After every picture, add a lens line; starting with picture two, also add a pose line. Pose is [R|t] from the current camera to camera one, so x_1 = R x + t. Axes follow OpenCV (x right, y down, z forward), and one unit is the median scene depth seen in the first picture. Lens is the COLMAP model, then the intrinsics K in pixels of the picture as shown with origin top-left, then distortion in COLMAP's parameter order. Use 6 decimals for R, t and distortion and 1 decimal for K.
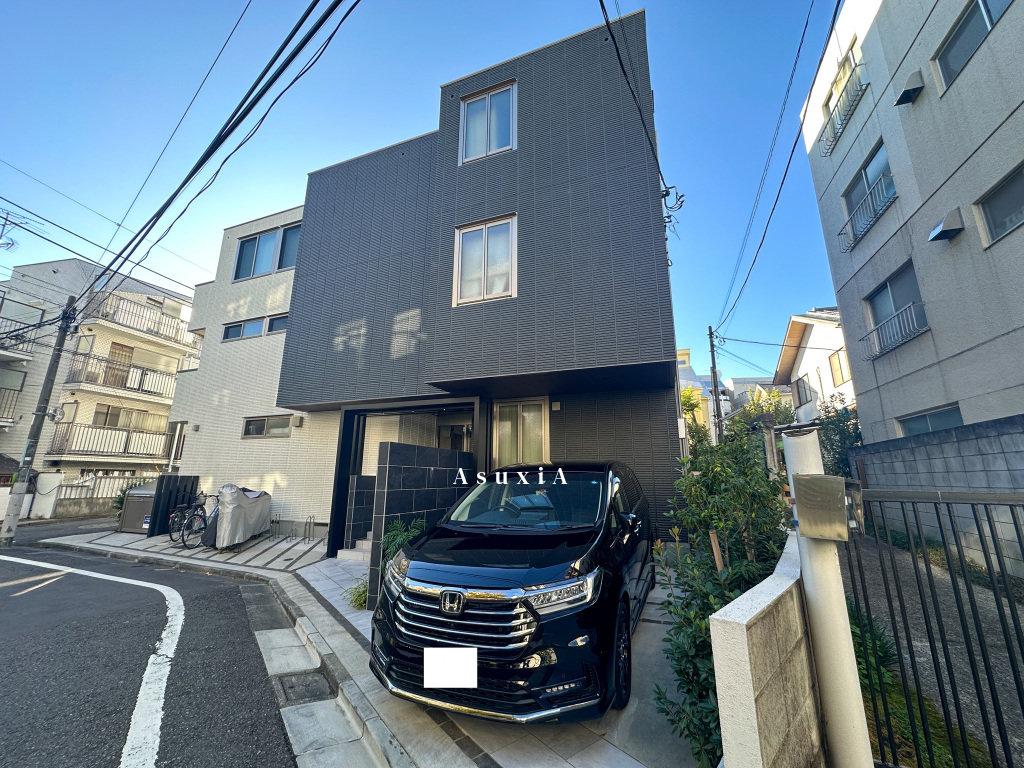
lens RADIAL K [[406.4, 0, 512.8], [0, 406.4, 383.9], [0, 0, 1]] dist [-0.002989, 0.000644]
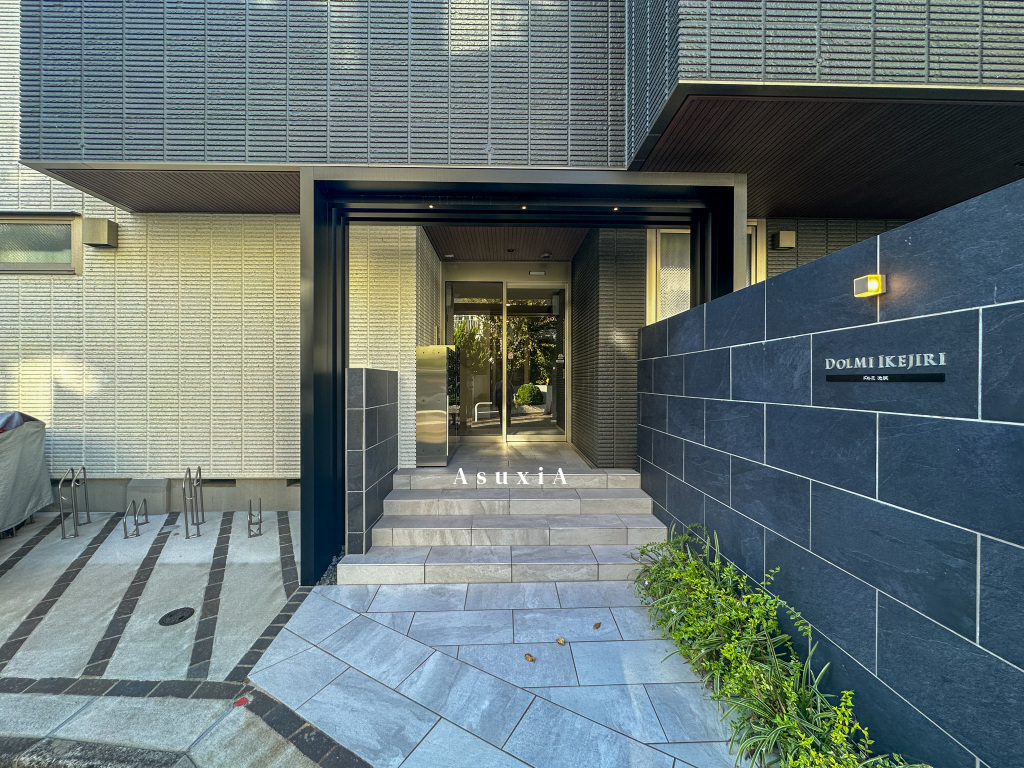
lens RADIAL K [[406.4, 0, 511.1], [0, 406.4, 382.2], [0, 0, 1]] dist [-0.002989, 0.000644]
pose [[0.927457, -0.003082, 0.373917, -0.338349], [-0.083209, 0.973193, 0.214410, 0.123852], [-0.364554, -0.229969, 0.902338, 0.517928]]
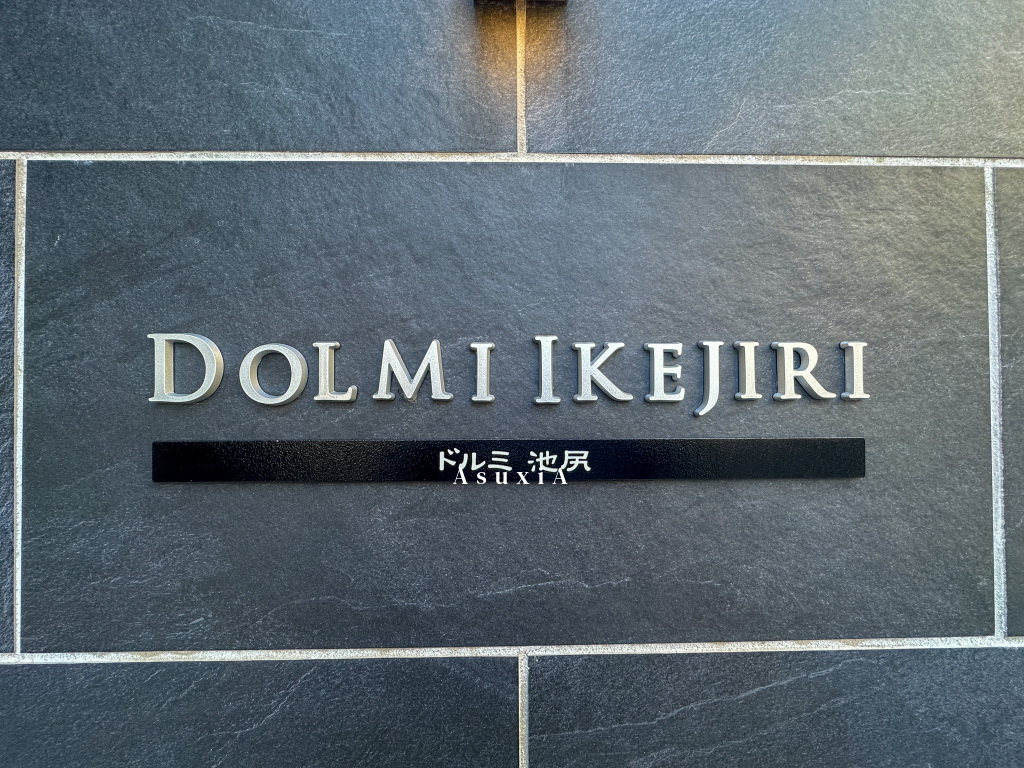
lens RADIAL K [[406.4, 0, 513.1], [0, 406.4, 383.9], [0, 0, 1]] dist [-0.002989, 0.000644]
pose [[-0.379266, 0.011909, 0.925211, -0.185669], [-0.206317, 0.973655, -0.097107, 0.140569], [-0.901993, -0.227716, -0.366817, 0.612911]]
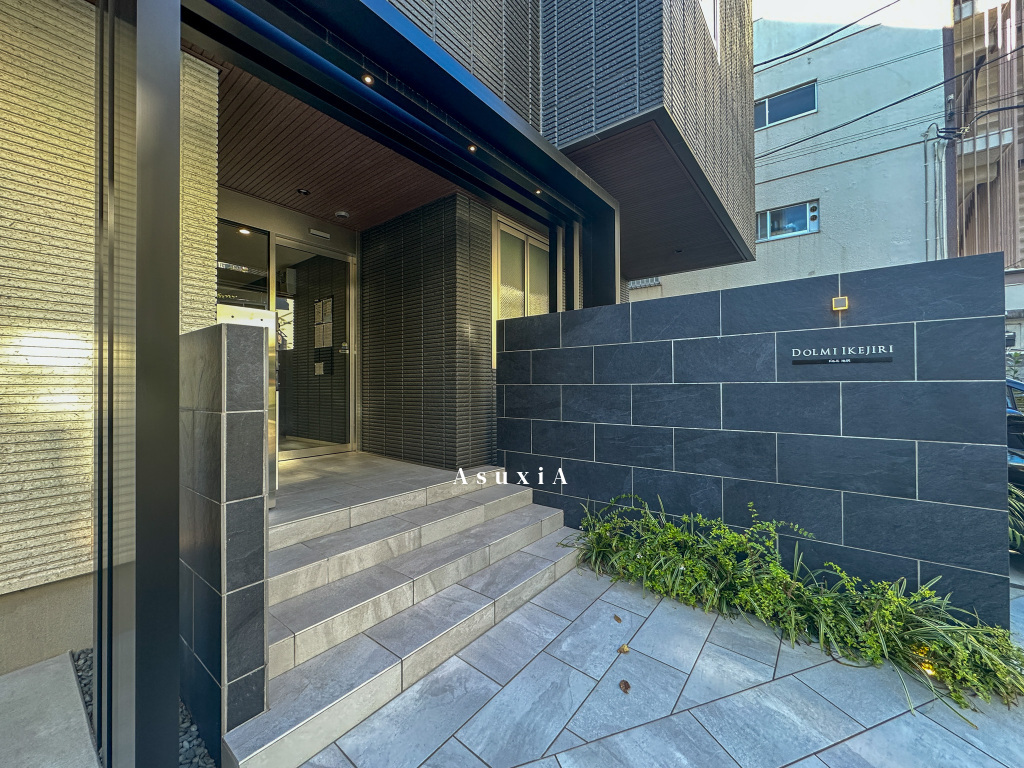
lens RADIAL K [[406.4, 0, 511.8], [0, 406.4, 382.2], [0, 0, 1]] dist [-0.002989, 0.000644]
pose [[0.297976, 0.006896, 0.954549, -0.445427], [-0.211907, 0.975501, 0.059102, 0.181511], [-0.930756, -0.219886, 0.292137, 0.708622]]
